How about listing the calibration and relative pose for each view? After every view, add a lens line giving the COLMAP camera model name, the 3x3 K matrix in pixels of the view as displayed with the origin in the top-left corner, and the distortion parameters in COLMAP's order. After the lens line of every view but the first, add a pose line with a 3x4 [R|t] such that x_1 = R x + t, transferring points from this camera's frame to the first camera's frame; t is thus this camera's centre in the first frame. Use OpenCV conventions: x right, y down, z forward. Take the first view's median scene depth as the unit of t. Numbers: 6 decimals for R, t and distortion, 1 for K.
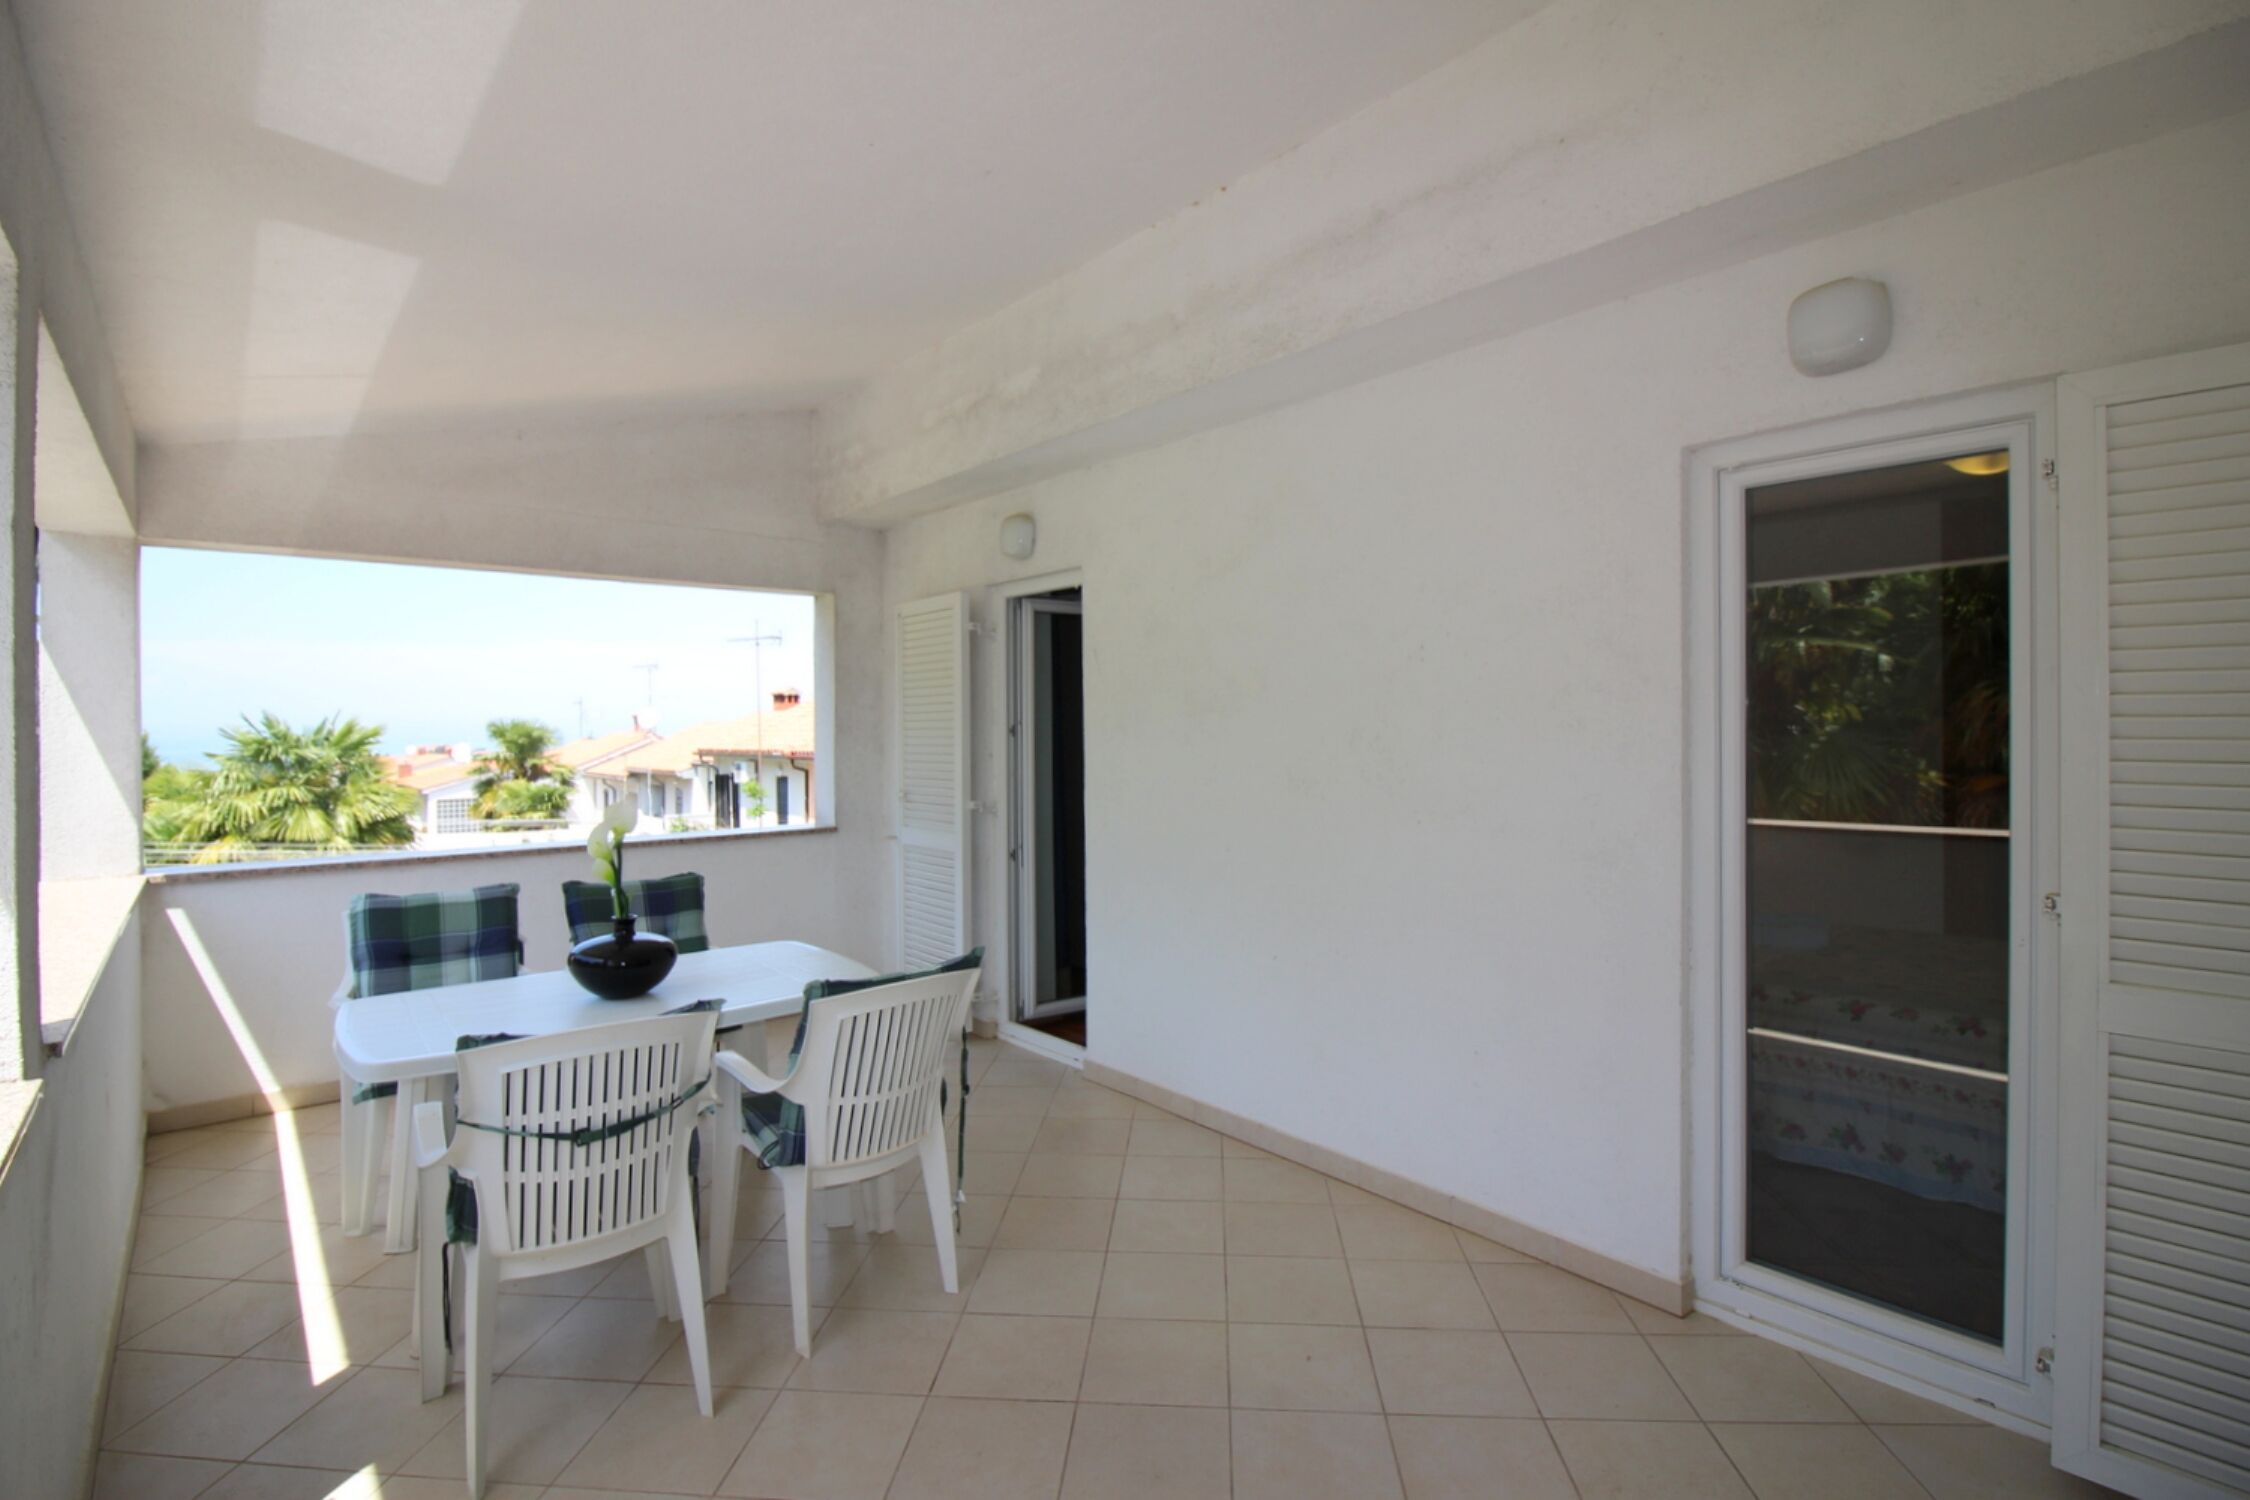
lens RADIAL K [[1067.4, 0, 1120.3], [0, 1067.4, 736.4], [0, 0, 1]] dist [-0.014029, -0.005562]
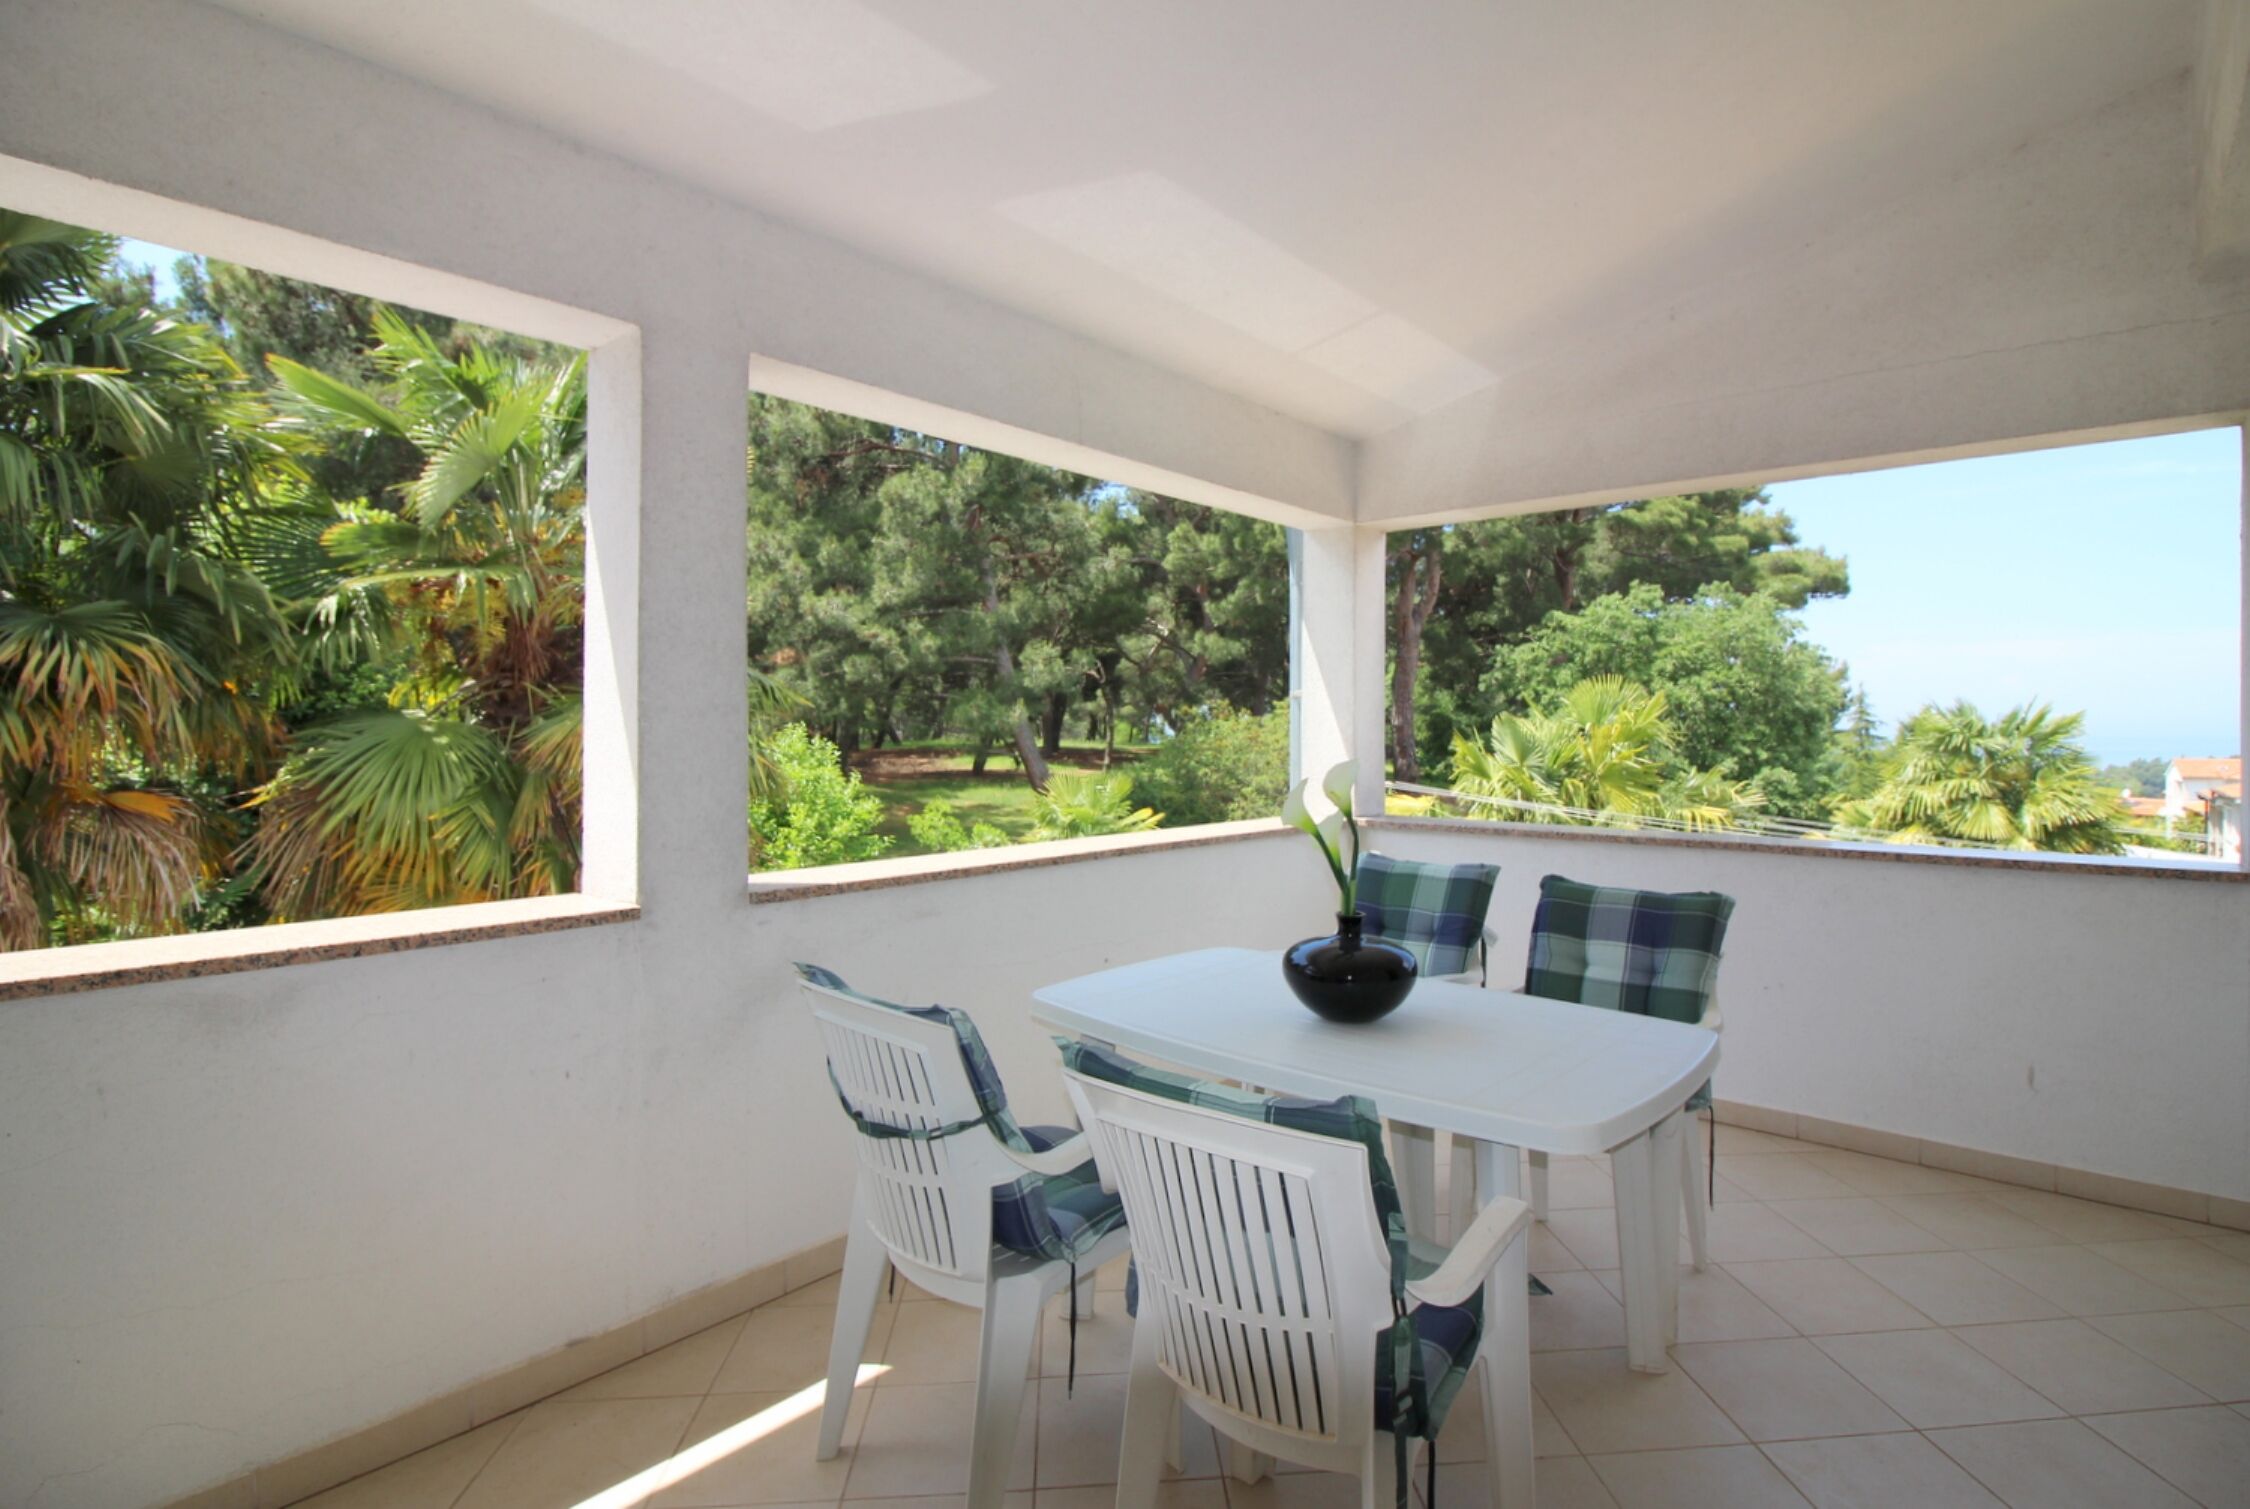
lens RADIAL K [[1067.4, 0, 1120.3], [0, 1067.4, 731.9], [0, 0, 1]] dist [-0.014029, -0.005562]
pose [[0.125989, 0.008636, -0.991994, 0.043547], [-0.010574, 0.999917, 0.007362, 0.007239], [0.991975, 0.009562, 0.126070, 0.133530]]
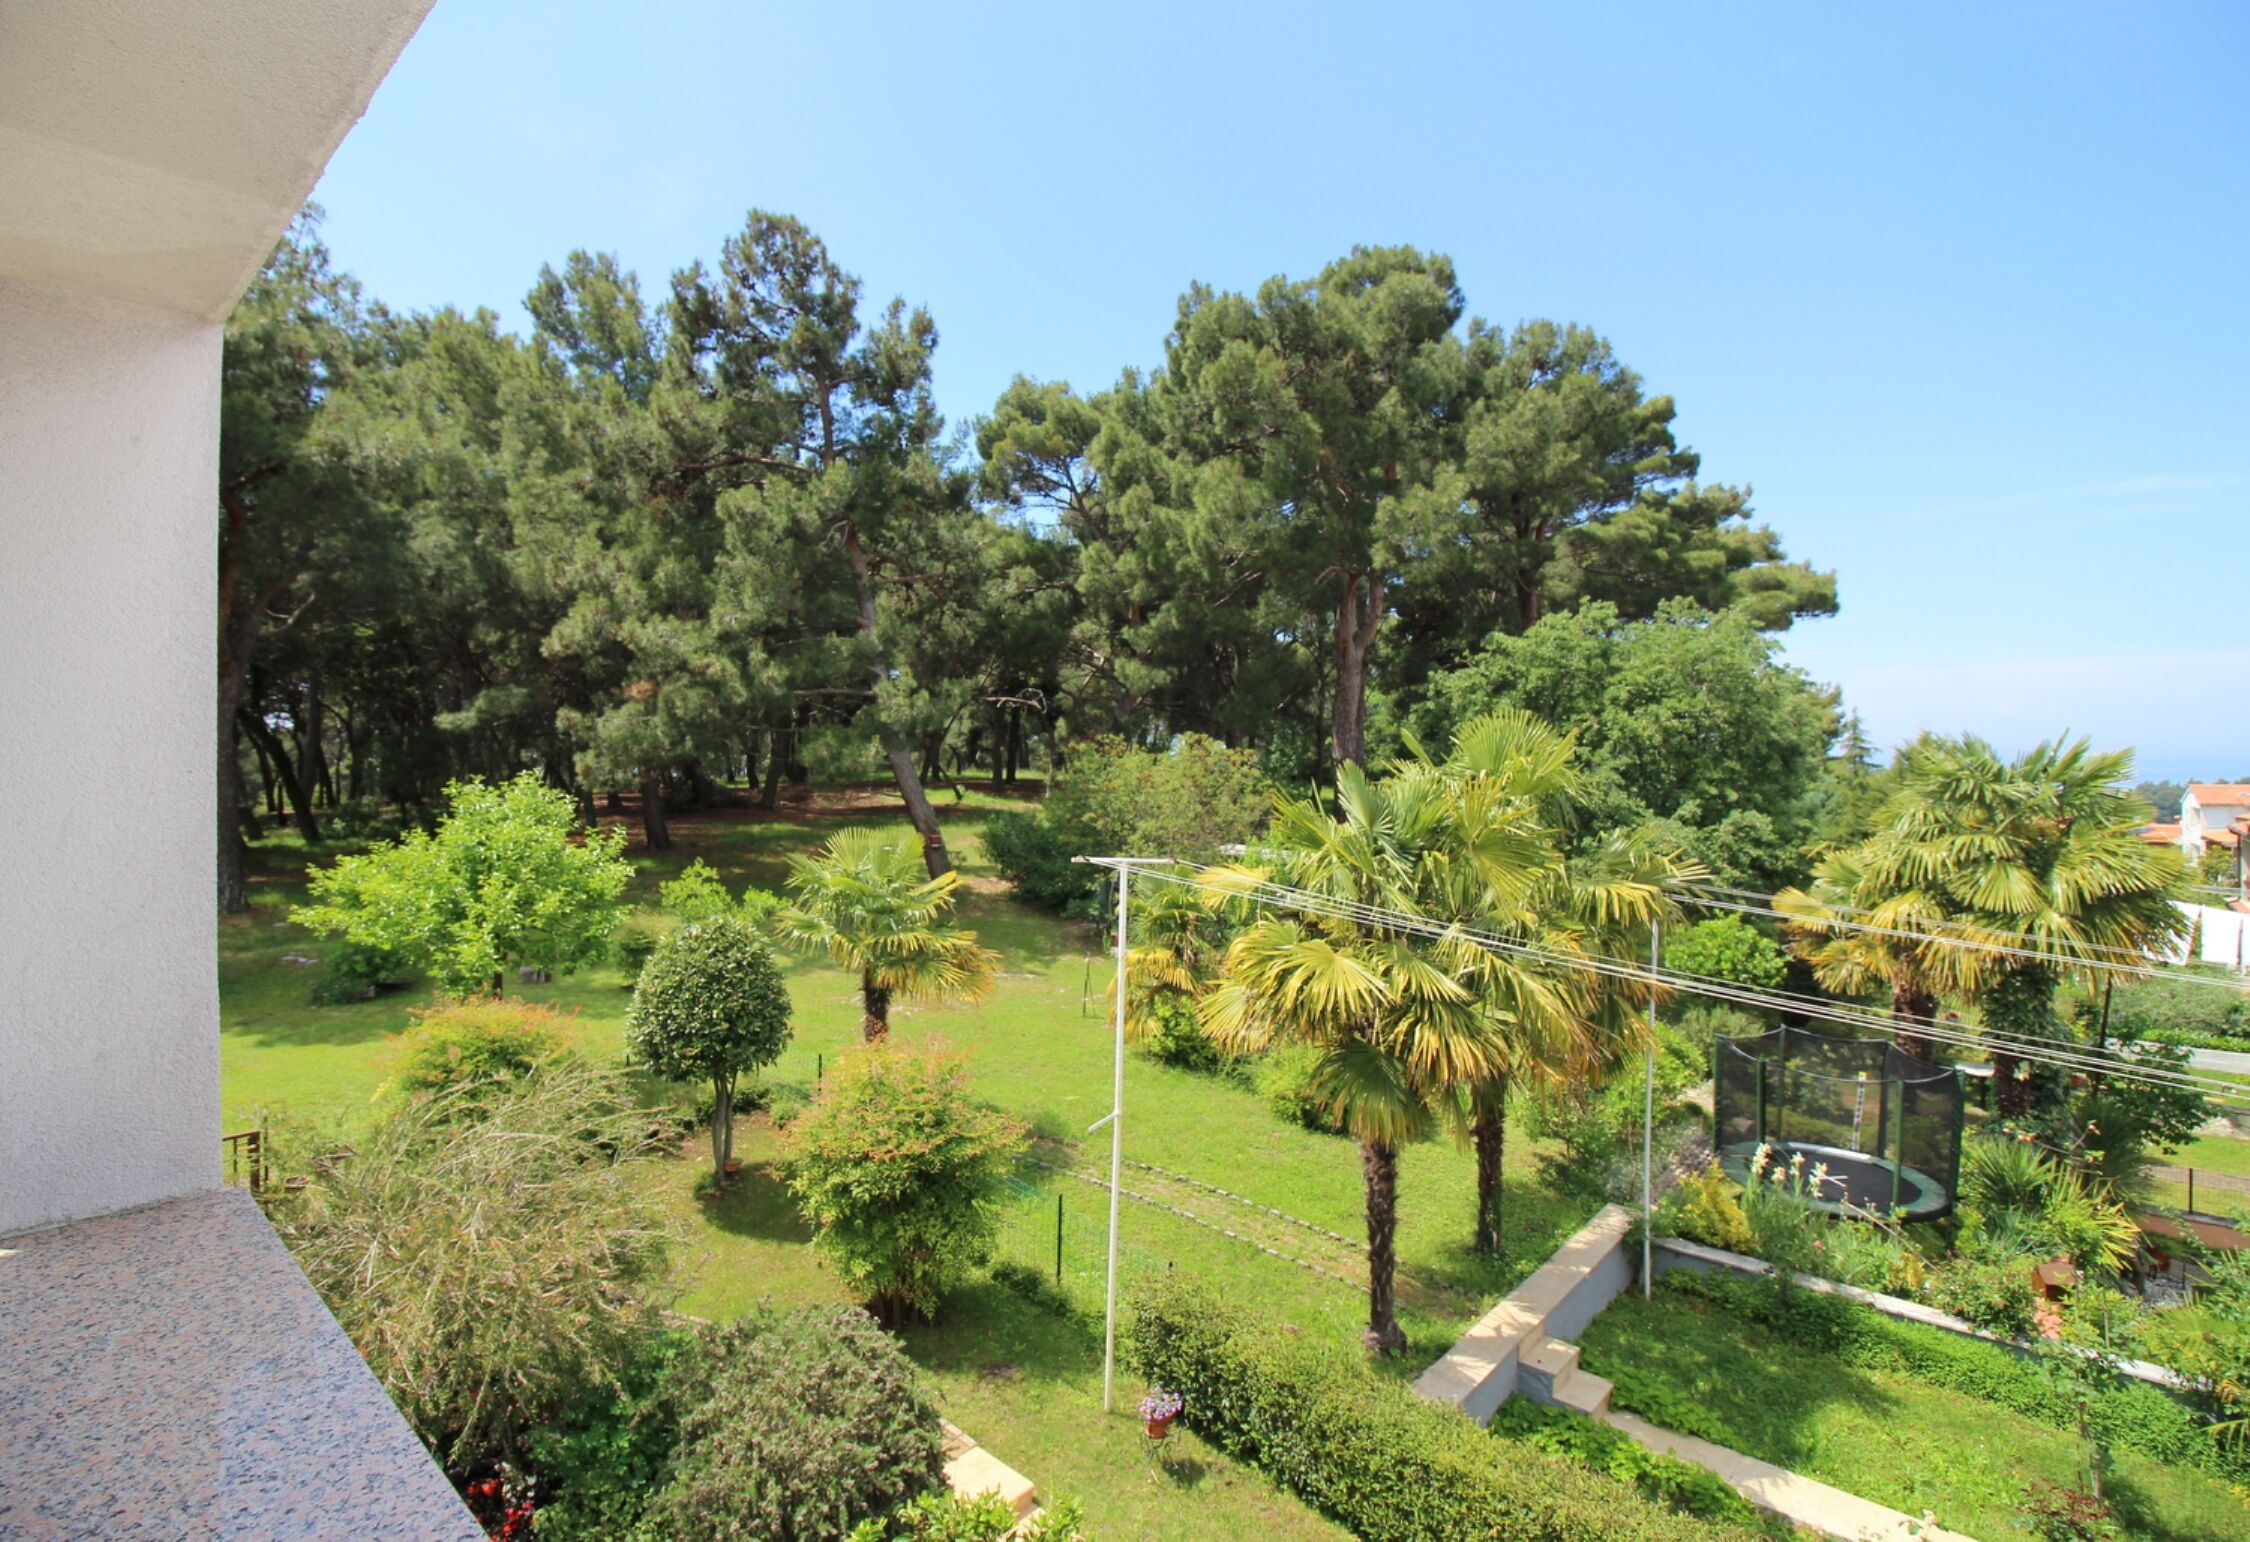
lens RADIAL K [[1086.7, 0, 1040.7], [0, 1086.7, 760.8], [0, 0, 1]] dist [-0.012335, -0.006484]
pose [[0.089225, 0.006339, -0.995991, -0.094270], [-0.005821, 0.999966, 0.005843, -0.004430], [0.995994, 0.005276, 0.089259, 0.267722]]
